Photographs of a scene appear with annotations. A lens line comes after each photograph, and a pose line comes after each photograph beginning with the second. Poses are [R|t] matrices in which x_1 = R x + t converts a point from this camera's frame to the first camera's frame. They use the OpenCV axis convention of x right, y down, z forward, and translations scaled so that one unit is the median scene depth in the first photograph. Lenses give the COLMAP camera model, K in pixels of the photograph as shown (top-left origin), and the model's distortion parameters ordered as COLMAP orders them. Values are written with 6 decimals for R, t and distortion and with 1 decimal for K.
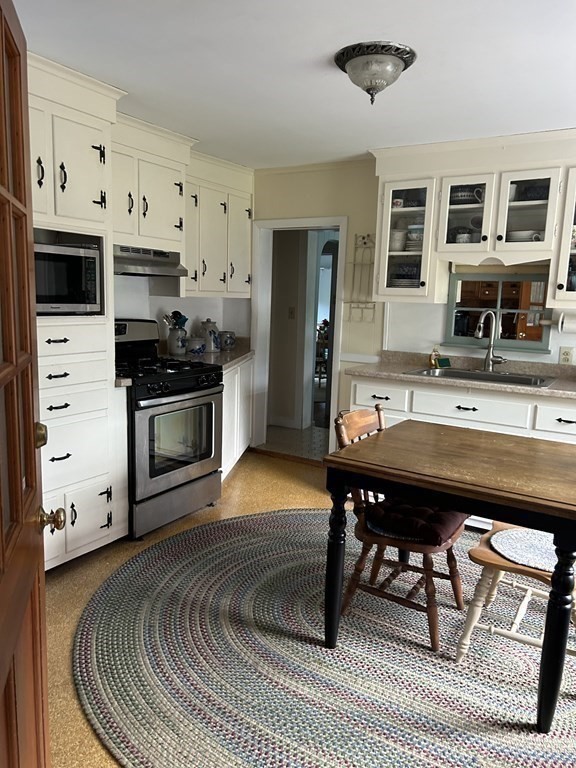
lens RADIAL K [[574.8, 0, 288.7], [0, 574.8, 388.7], [0, 0, 1]] dist [0.070737, -0.077045]
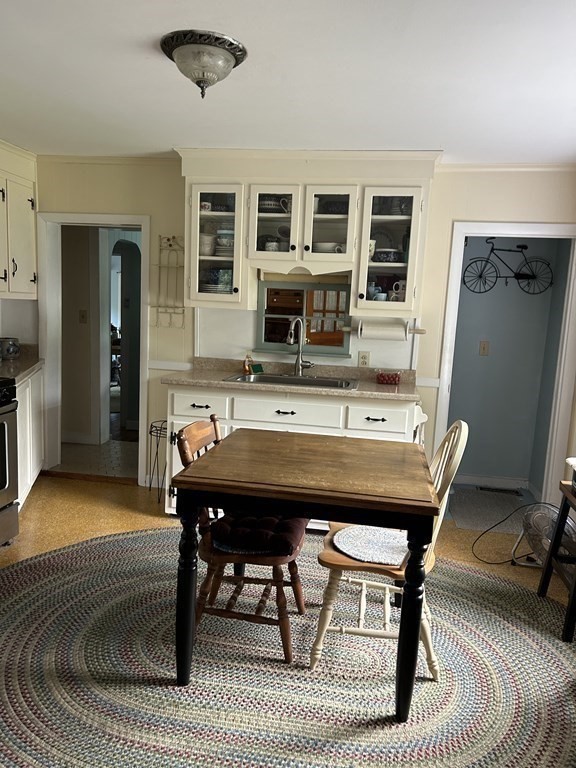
lens RADIAL K [[574.8, 0, 288.7], [0, 574.8, 388.7], [0, 0, 1]] dist [0.070737, -0.077045]
pose [[0.926811, -0.040702, 0.373315, -0.068974], [0.043668, 0.999046, 0.000514, -0.009184], [-0.372980, 0.015825, 0.927704, 0.056725]]
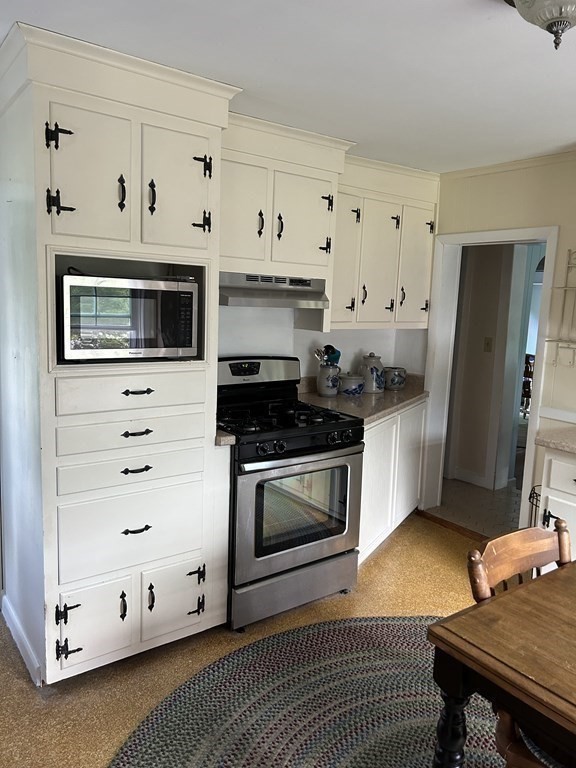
lens RADIAL K [[578.0, 0, 293.4], [0, 578.0, 383.6], [0, 0, 1]] dist [0.072972, -0.103767]
pose [[0.929362, 0.058095, -0.364569, 0.090319], [-0.069200, 0.997450, -0.017458, -0.076081], [0.362625, 0.041453, 0.931013, 0.241201]]
